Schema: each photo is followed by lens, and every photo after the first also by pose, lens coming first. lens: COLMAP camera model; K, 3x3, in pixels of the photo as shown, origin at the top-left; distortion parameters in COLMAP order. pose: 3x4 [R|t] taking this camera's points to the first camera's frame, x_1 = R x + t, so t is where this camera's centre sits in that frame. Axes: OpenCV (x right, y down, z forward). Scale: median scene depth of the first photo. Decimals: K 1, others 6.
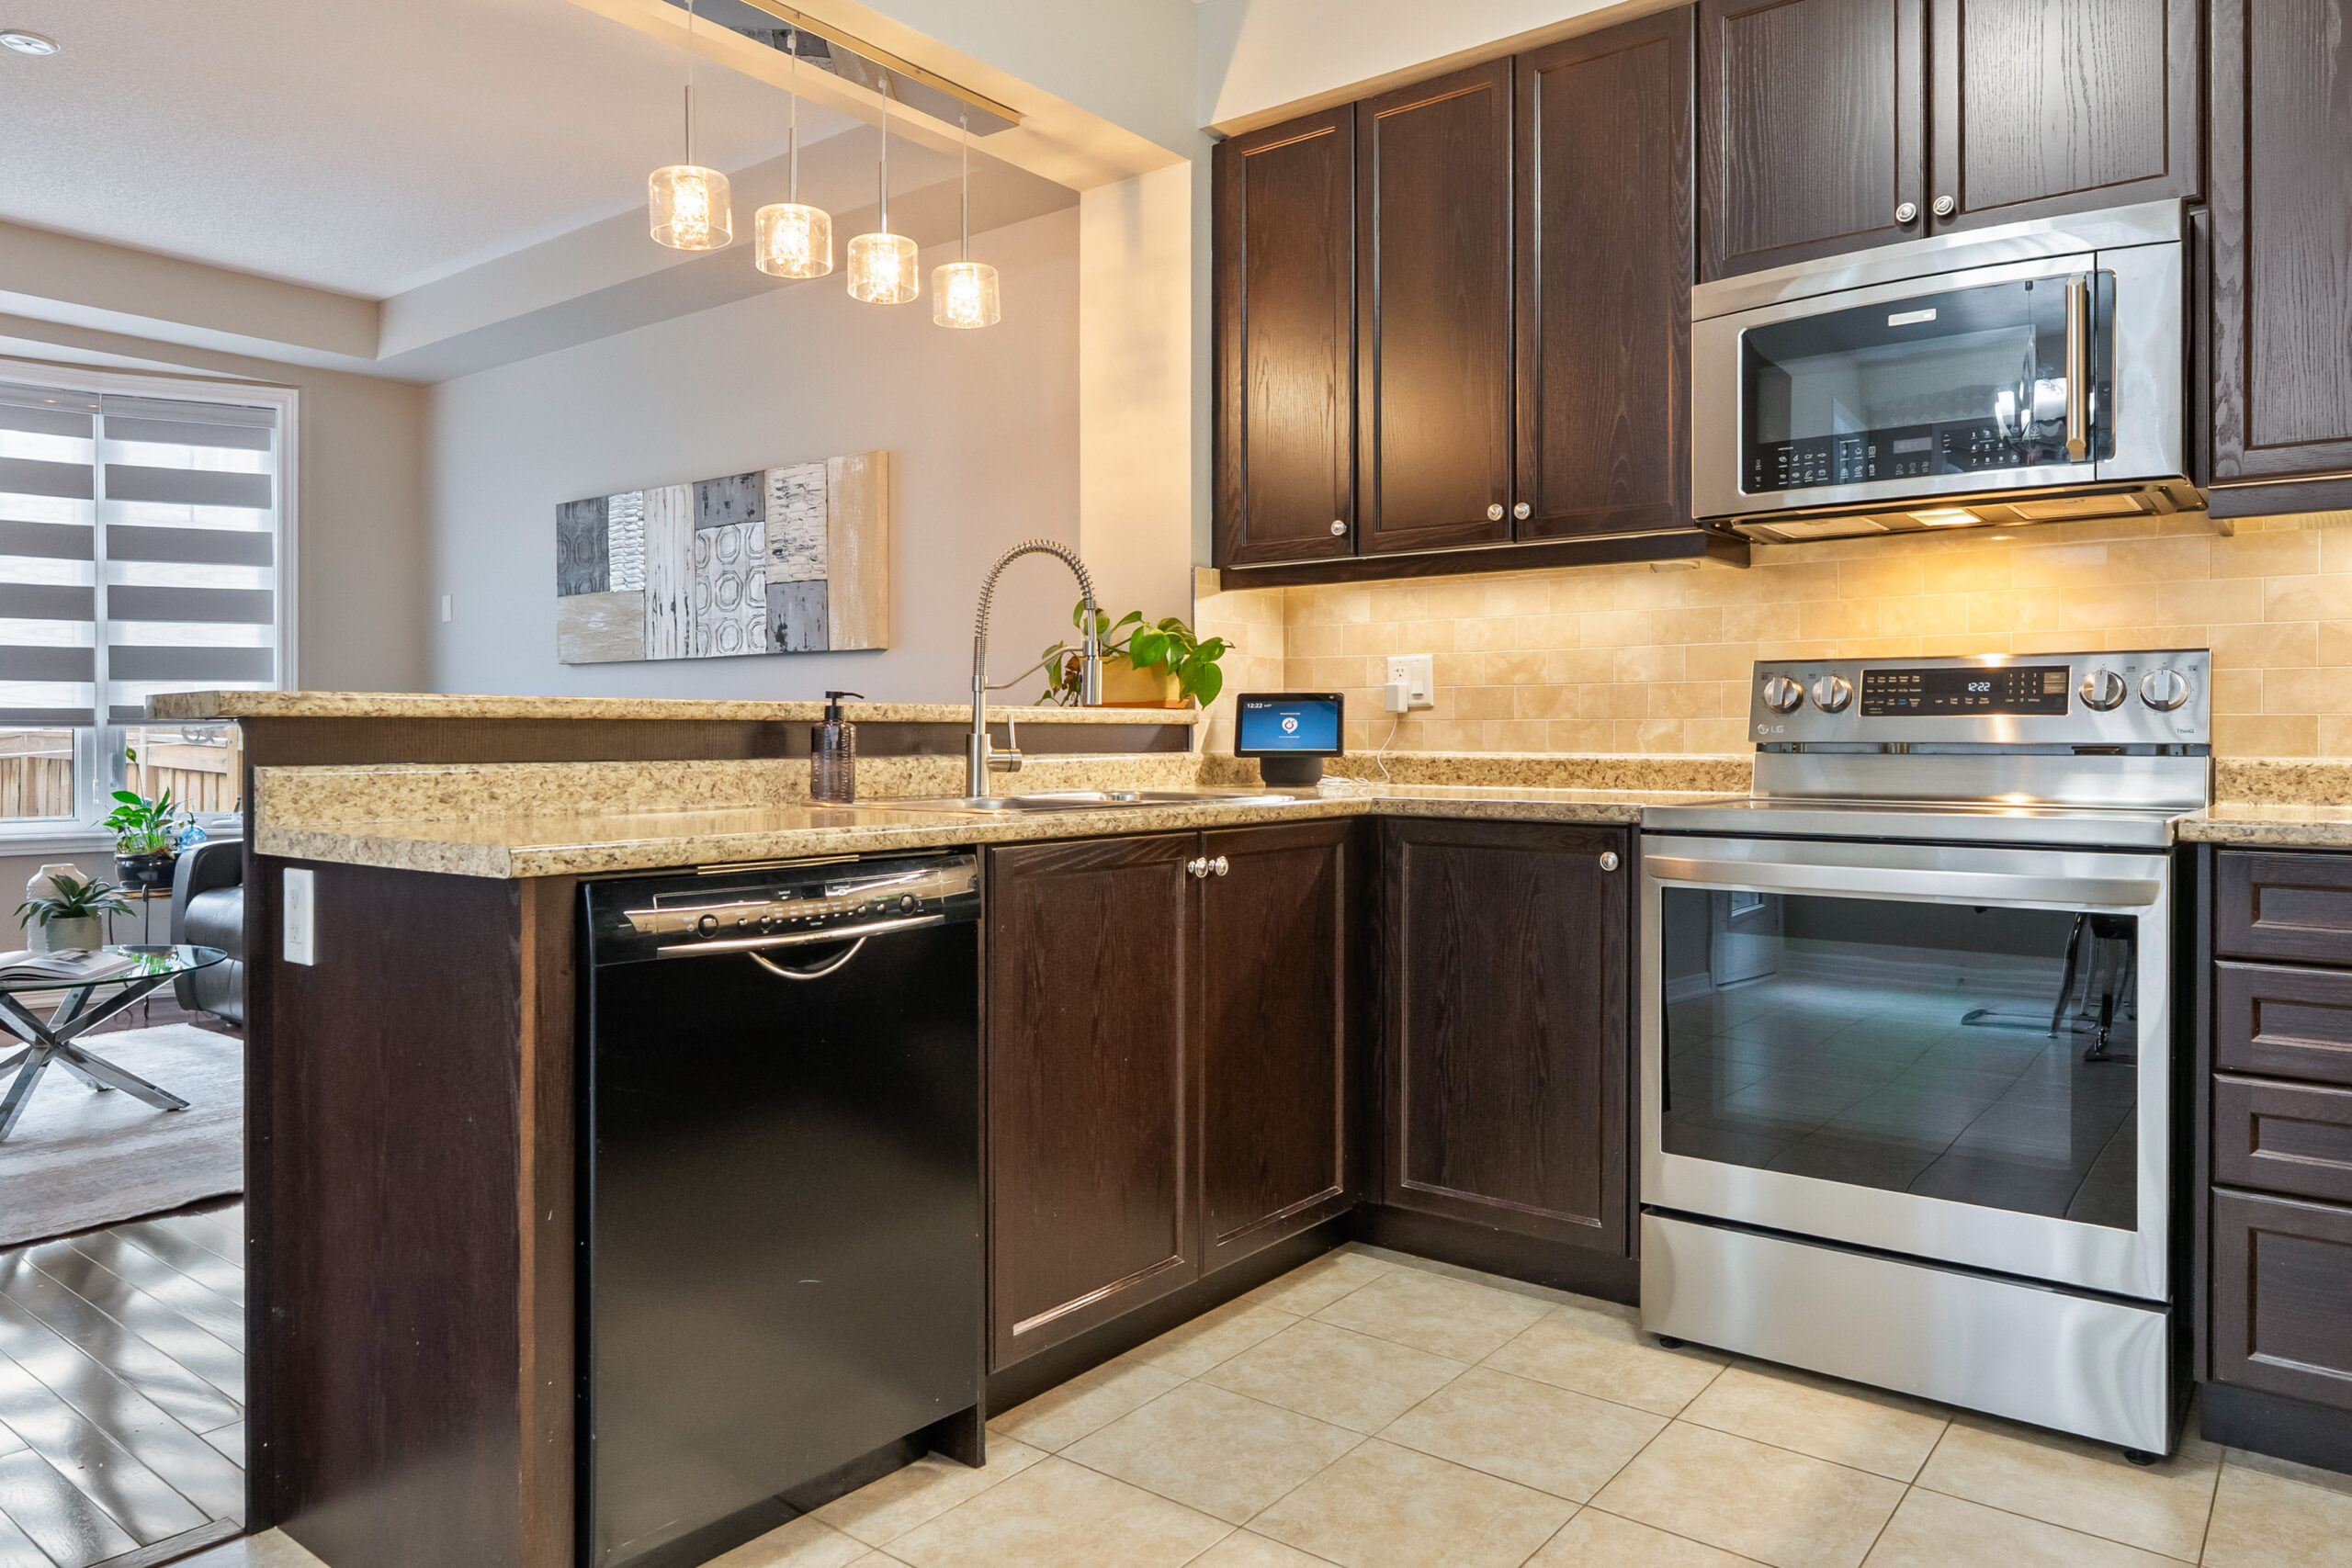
lens RADIAL K [[1488.3, 0, 1082.3], [0, 1488.3, 735.1], [0, 0, 1]] dist [-0.007281, 0.001310]
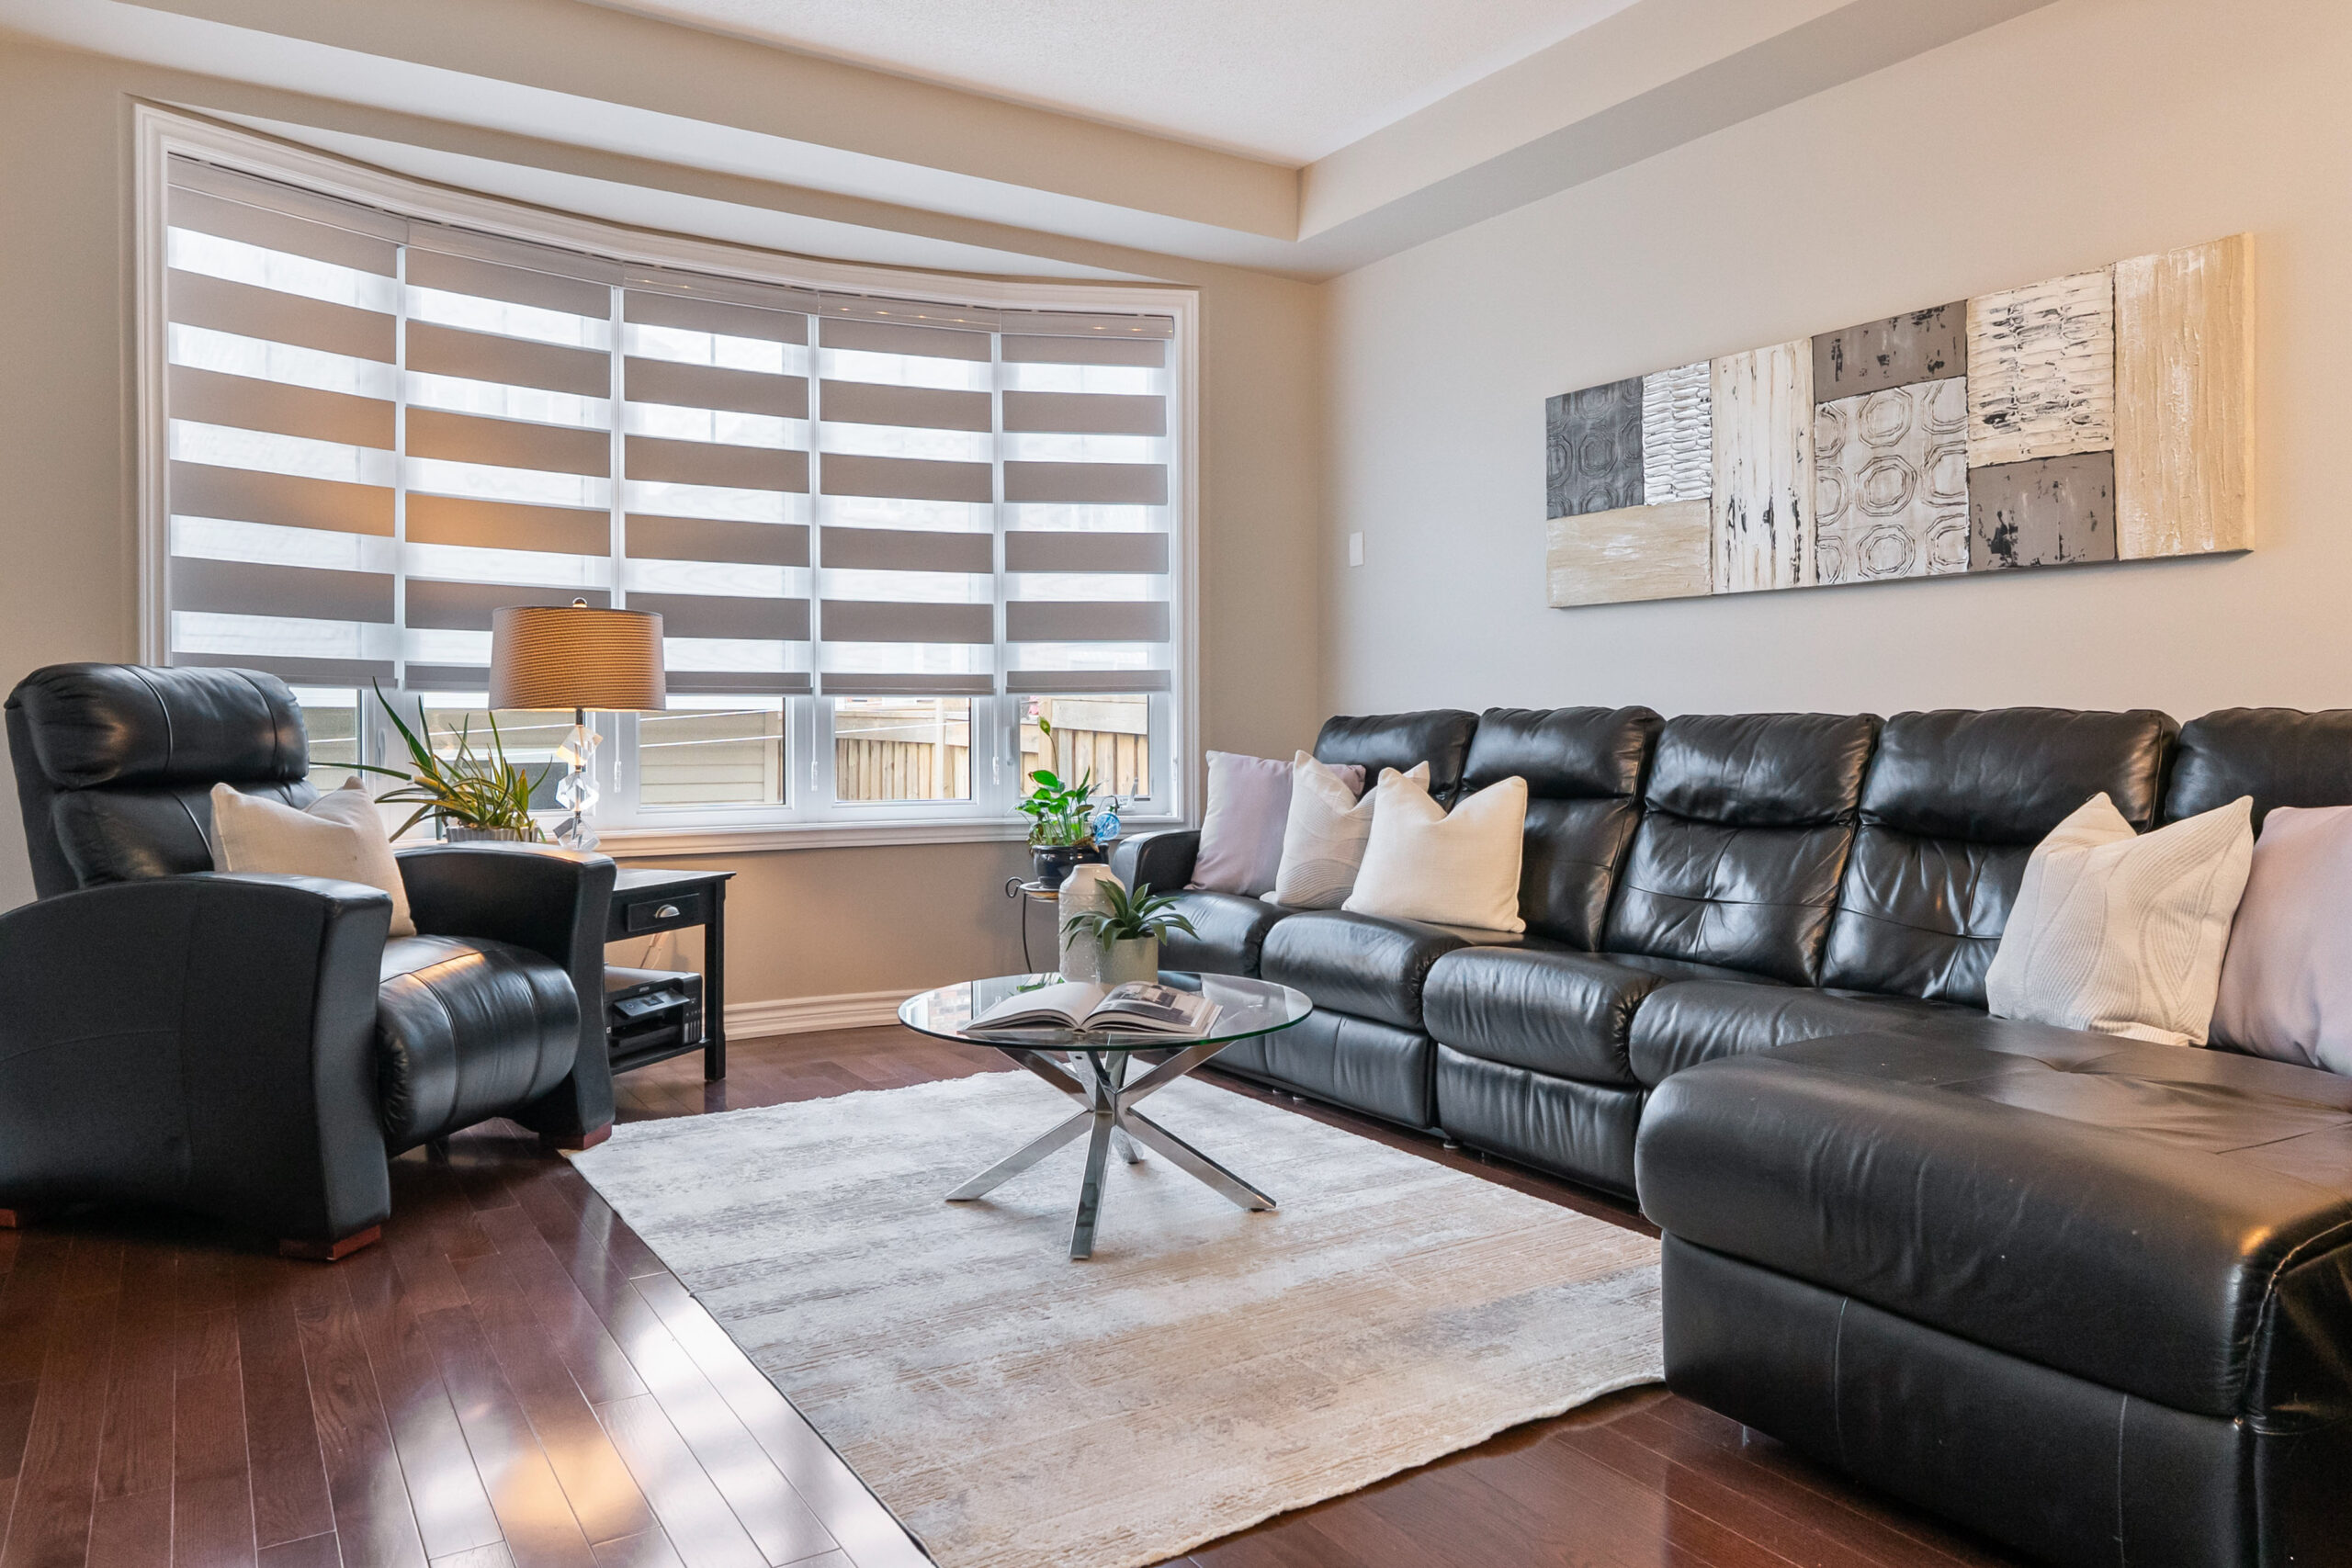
lens RADIAL K [[1560.2, 0, 1176.2], [0, 1560.2, 713.3], [0, 0, 1]] dist [0.010822, 0.005049]
pose [[0.945310, -0.005772, -0.326123, -0.286232], [0.004490, 0.999979, -0.004685, 0.009881], [0.326143, 0.002964, 0.945316, 0.189271]]
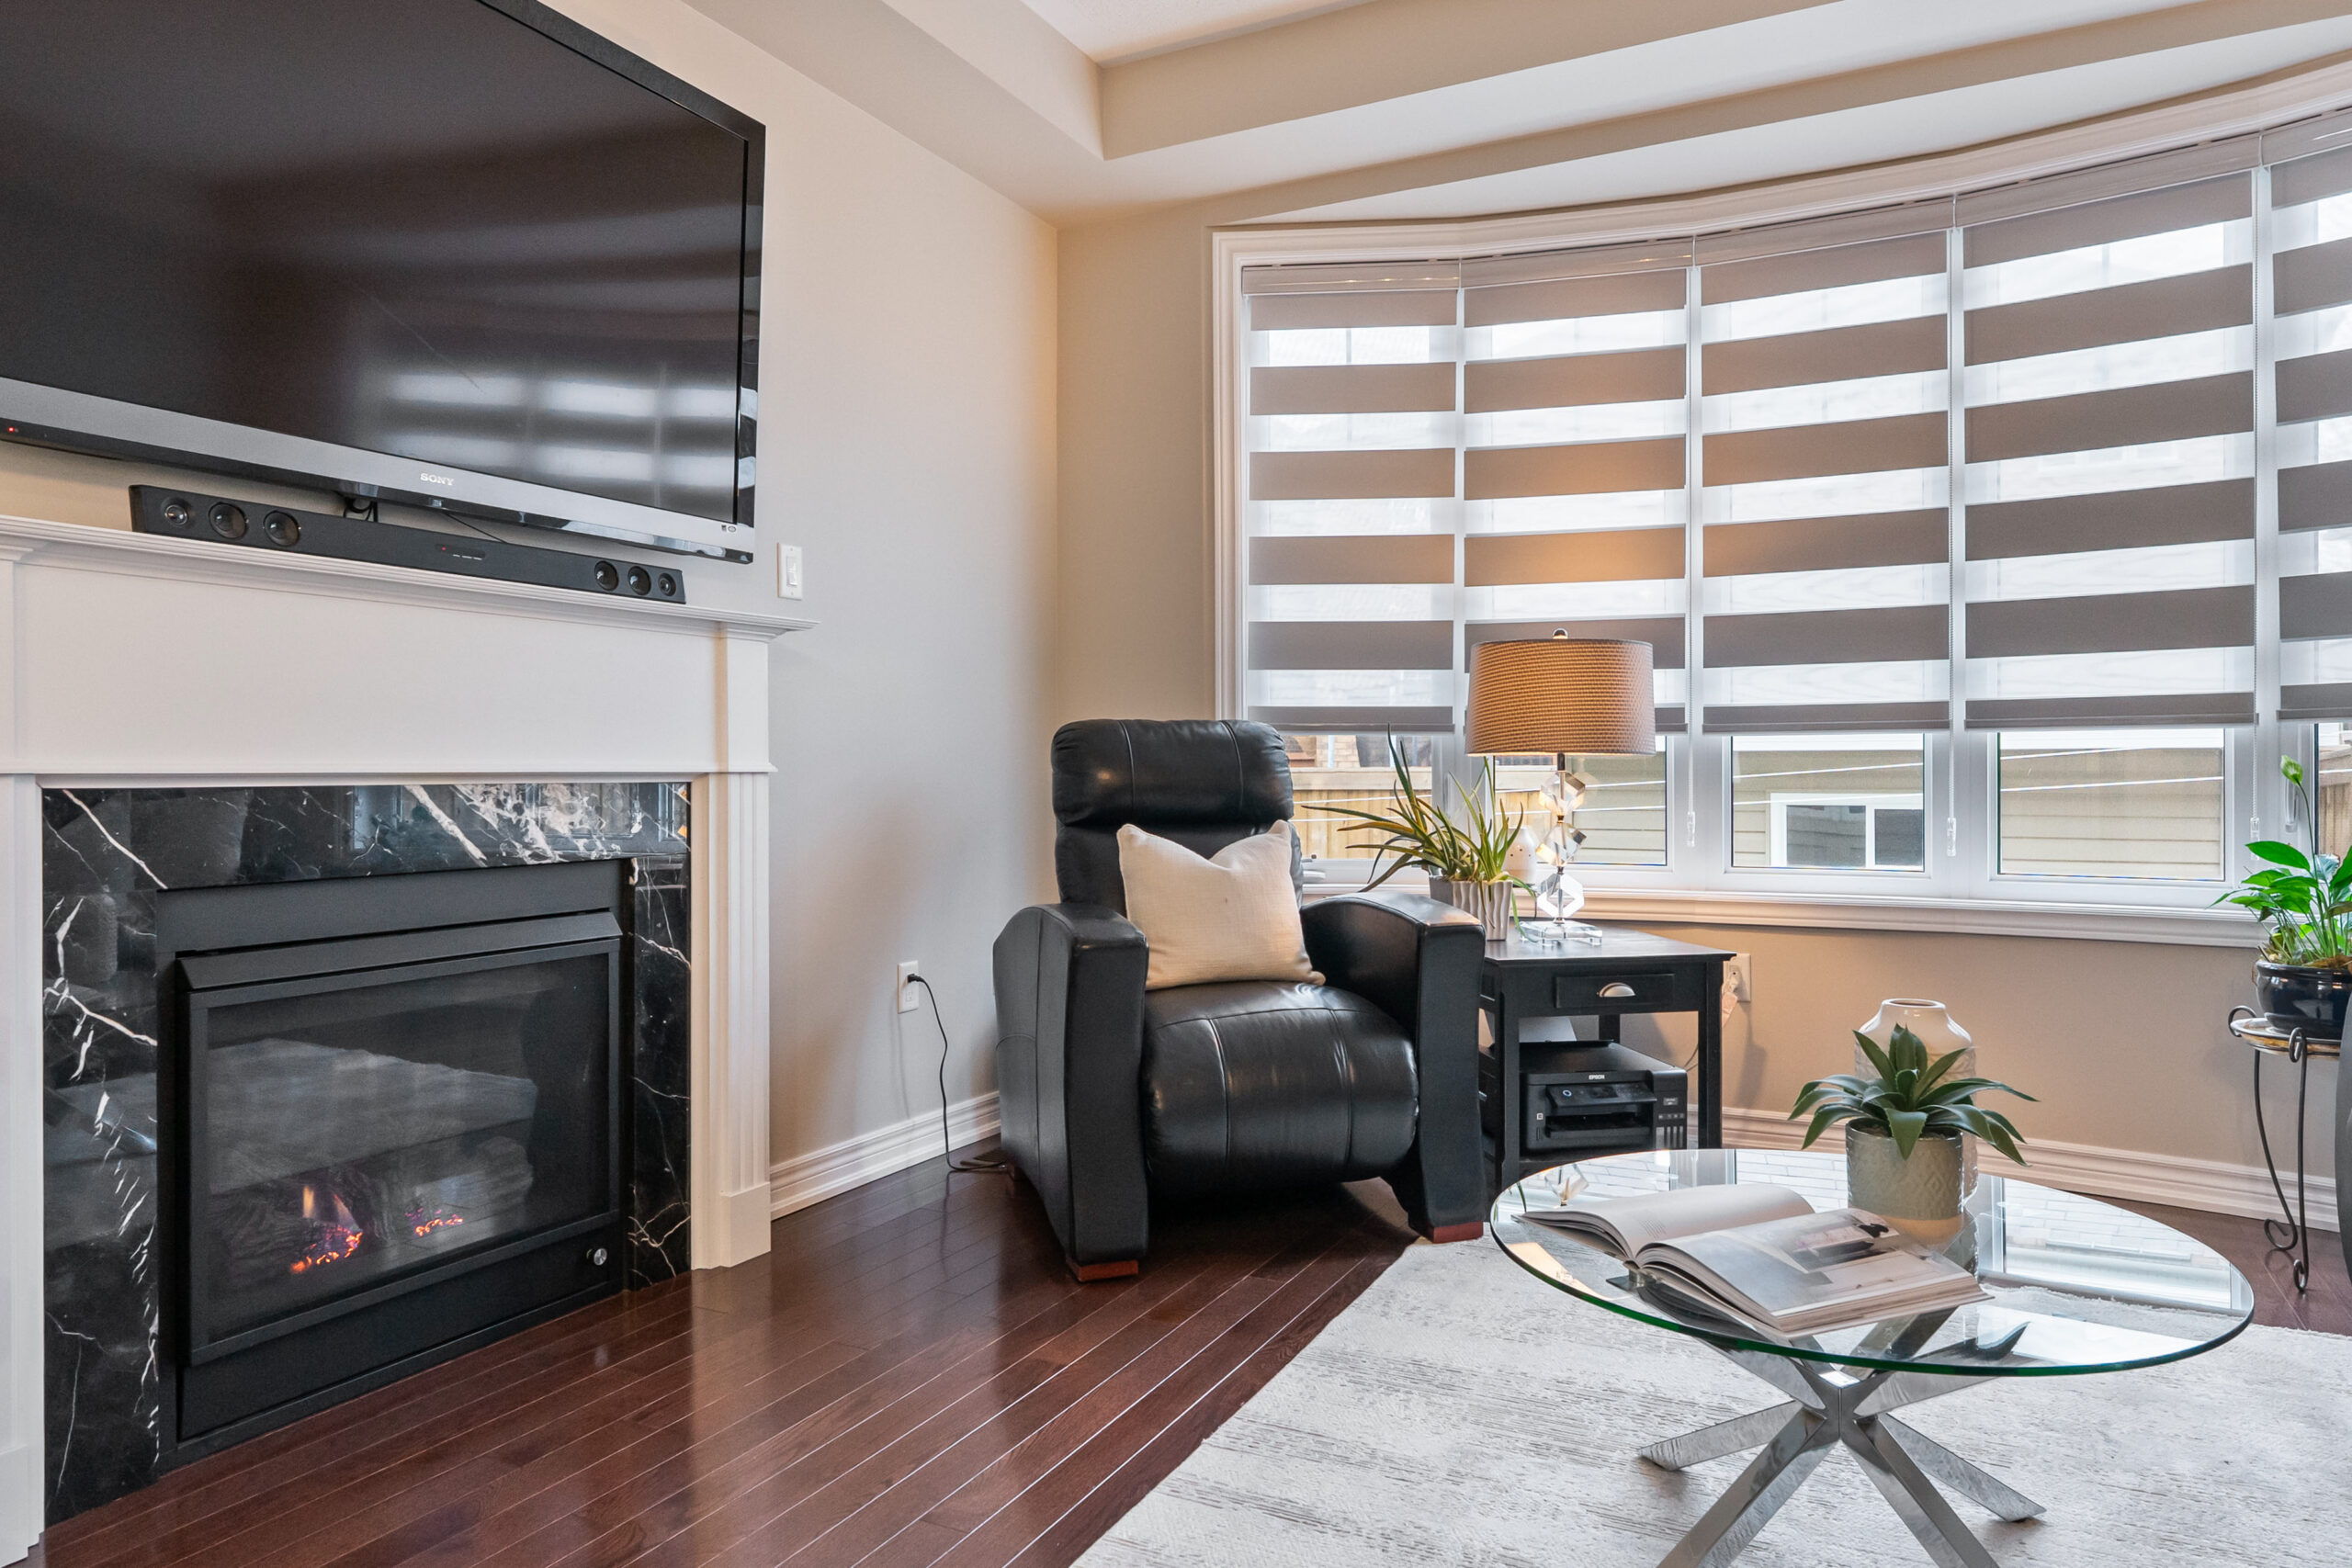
lens RADIAL K [[1488.3, 0, 1173.5], [0, 1488.3, 776.2], [0, 0, 1]] dist [-0.007281, 0.001310]
pose [[0.202619, 0.001008, -0.979257, -0.207962], [0.008045, 0.999964, 0.002694, 0.009988], [0.979225, -0.008424, 0.202604, 0.511238]]
